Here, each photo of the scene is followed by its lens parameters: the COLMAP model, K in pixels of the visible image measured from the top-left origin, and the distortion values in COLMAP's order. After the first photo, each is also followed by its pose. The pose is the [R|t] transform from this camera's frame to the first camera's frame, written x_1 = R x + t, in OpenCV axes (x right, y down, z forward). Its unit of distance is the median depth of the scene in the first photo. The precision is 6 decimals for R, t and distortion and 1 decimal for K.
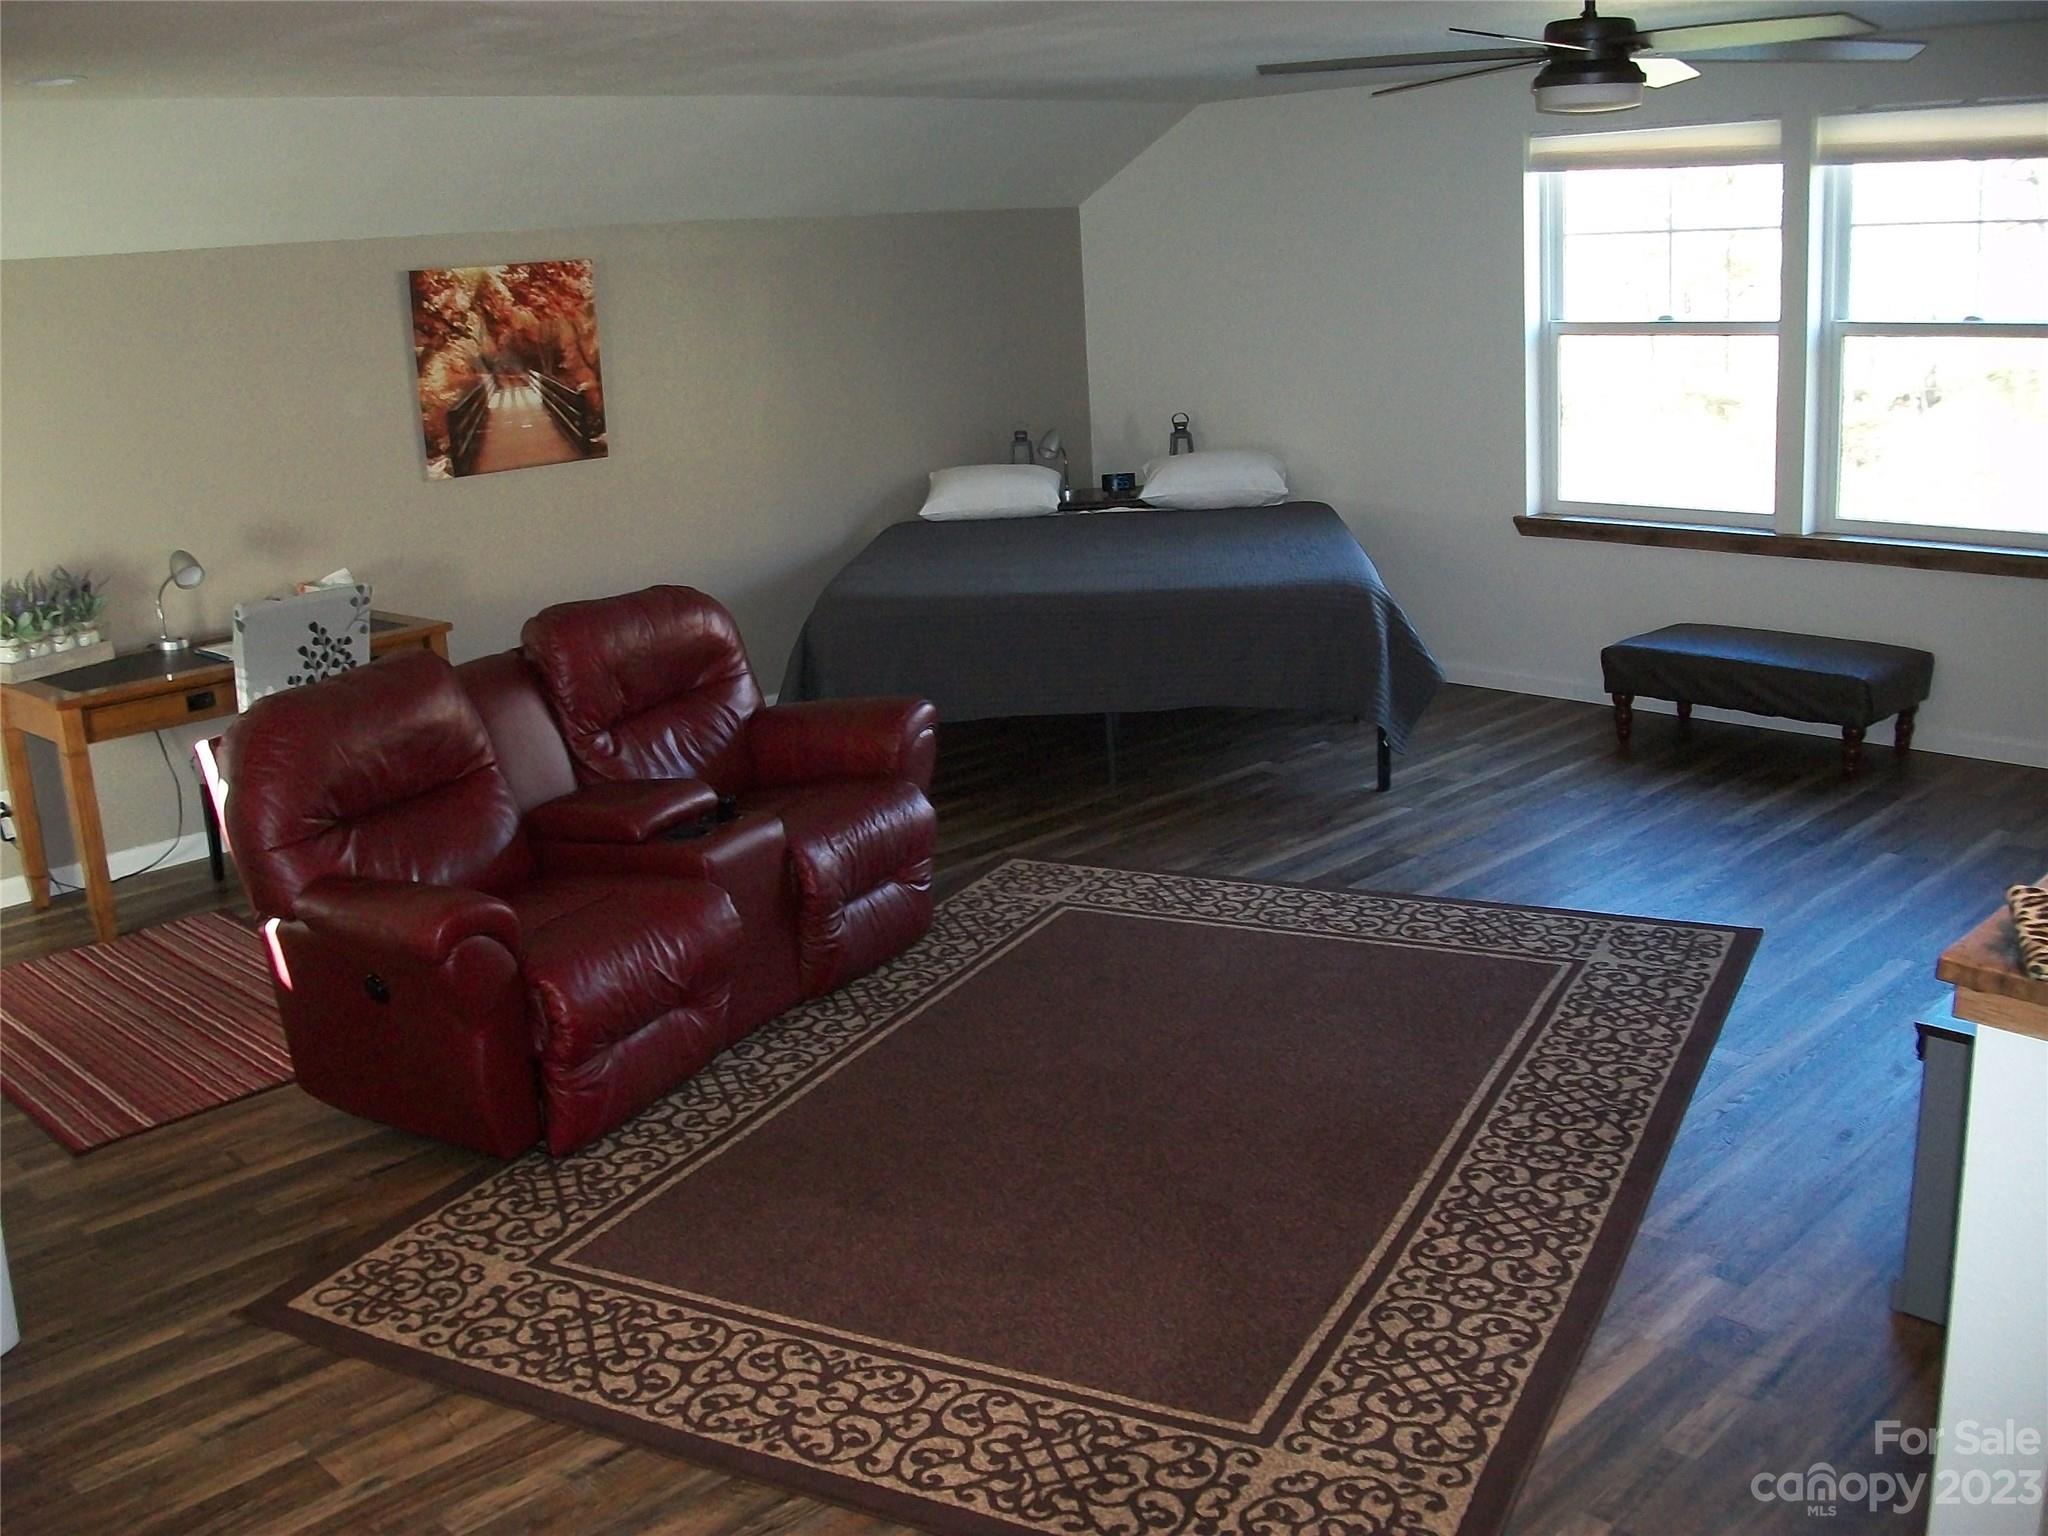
lens RADIAL K [[1955.8, 0, 1024.0], [0, 1955.8, 768.0], [0, 0, 1]] dist [-0.013119, -0.005406]
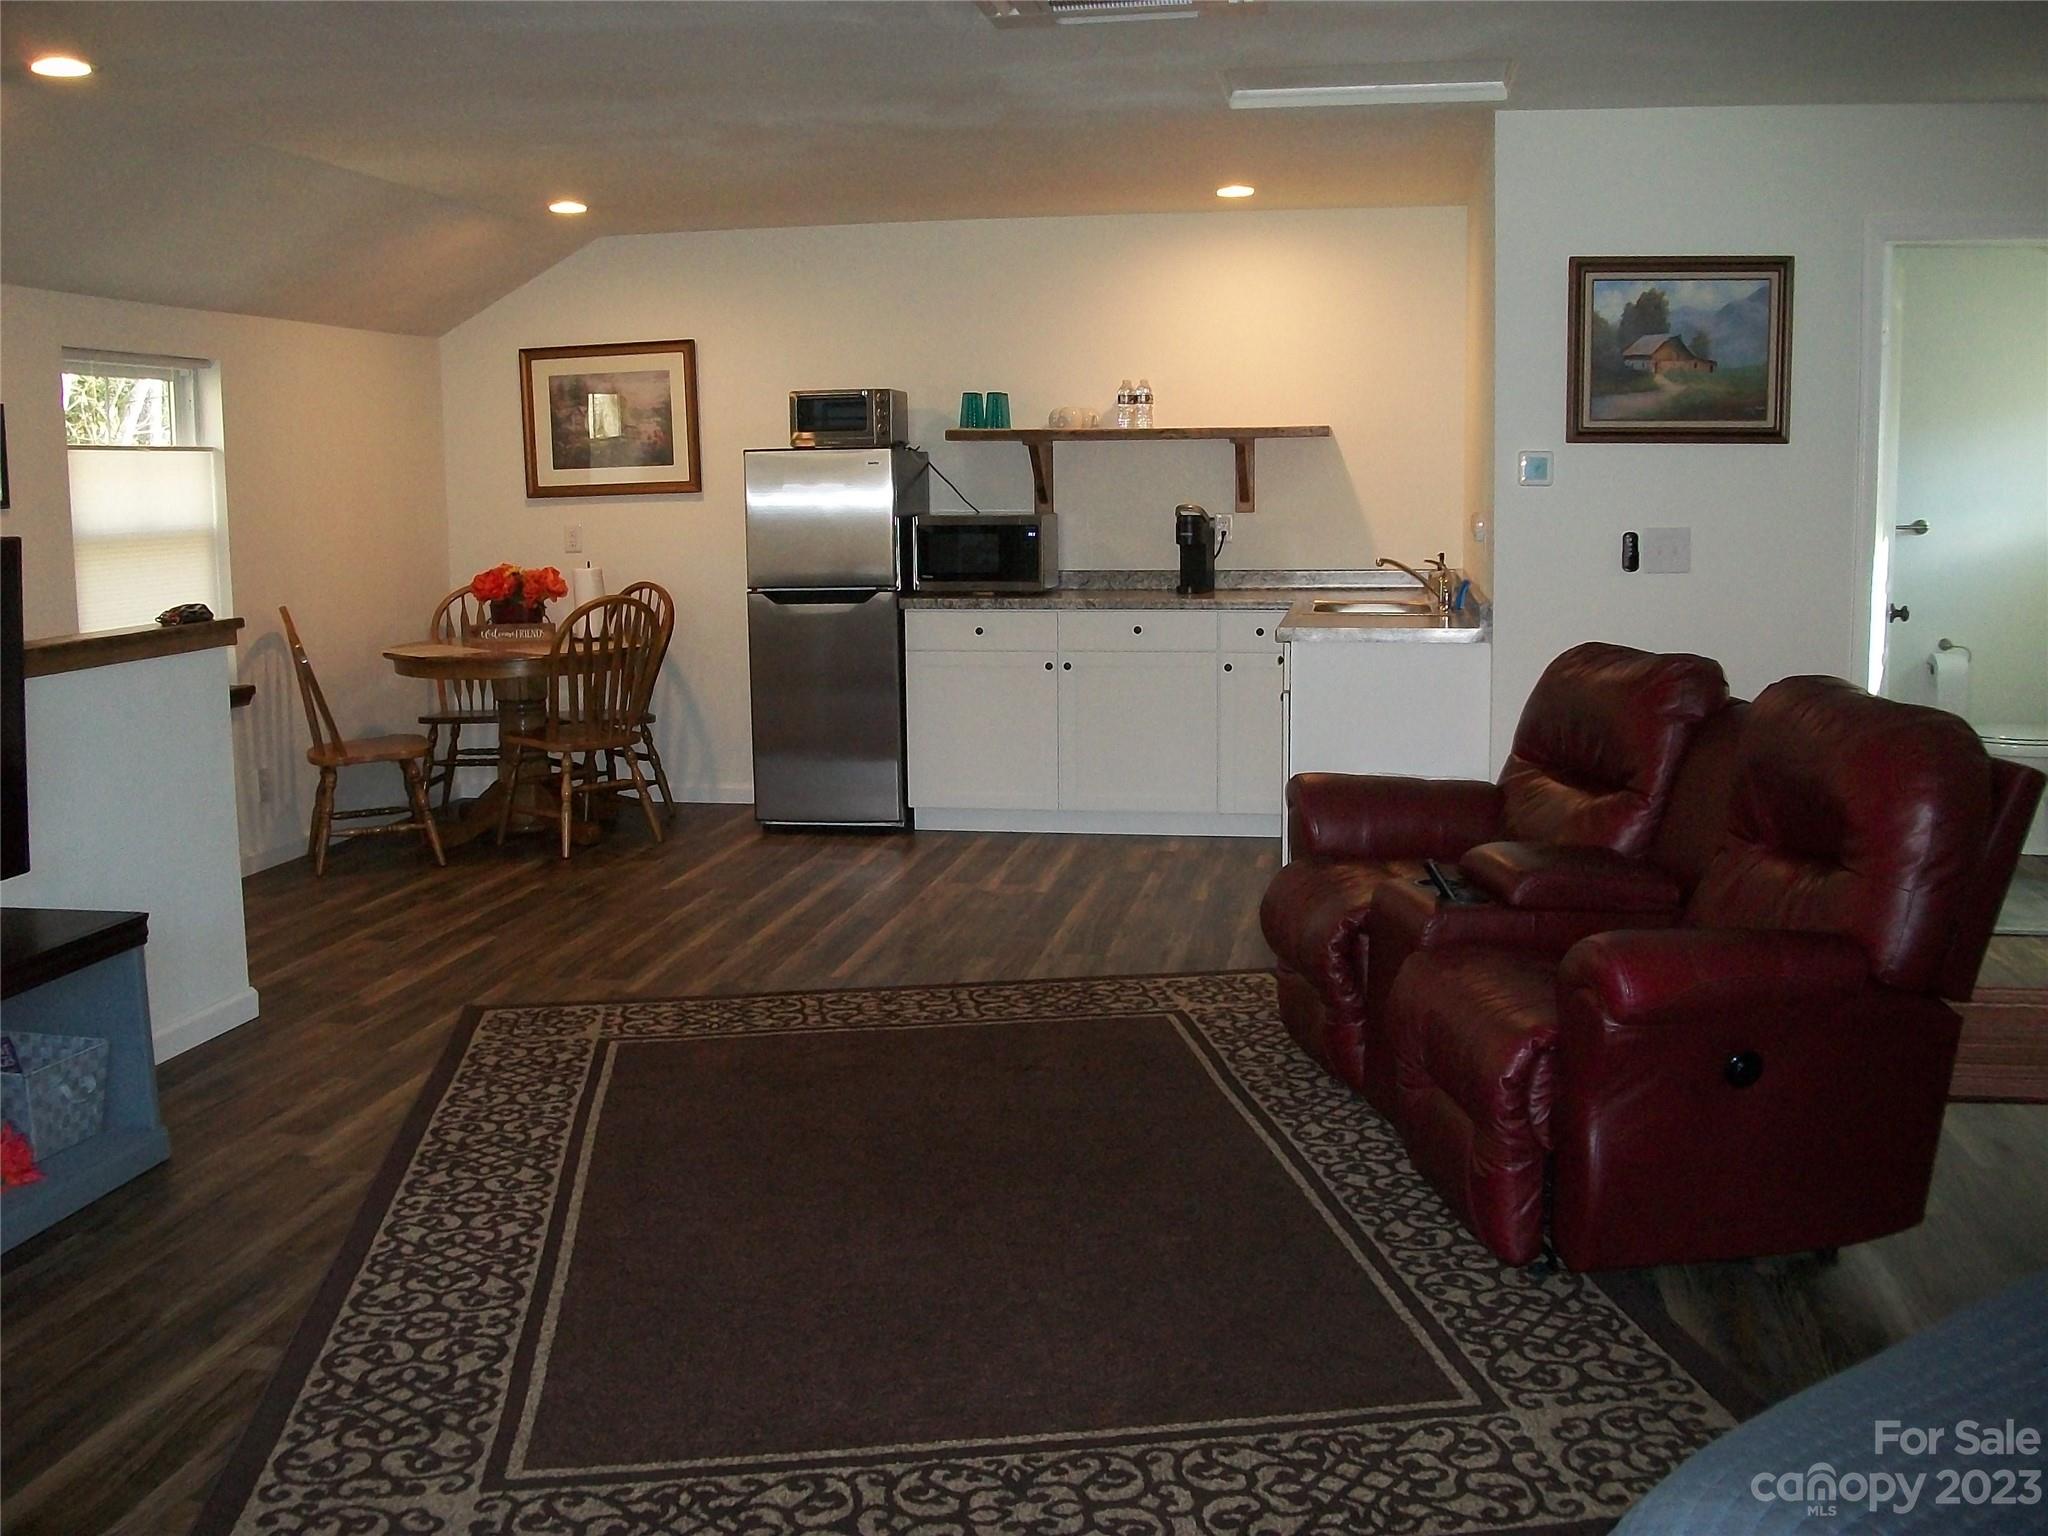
lens RADIAL K [[1955.8, 0, 1024.0], [0, 1955.8, 768.0], [0, 0, 1]] dist [-0.013119, -0.005406]
pose [[-0.811417, 0.146887, -0.565709, 0.527847], [-0.093677, 0.922707, 0.373947, -0.365247], [0.576911, 0.356421, -0.734940, 1.684098]]
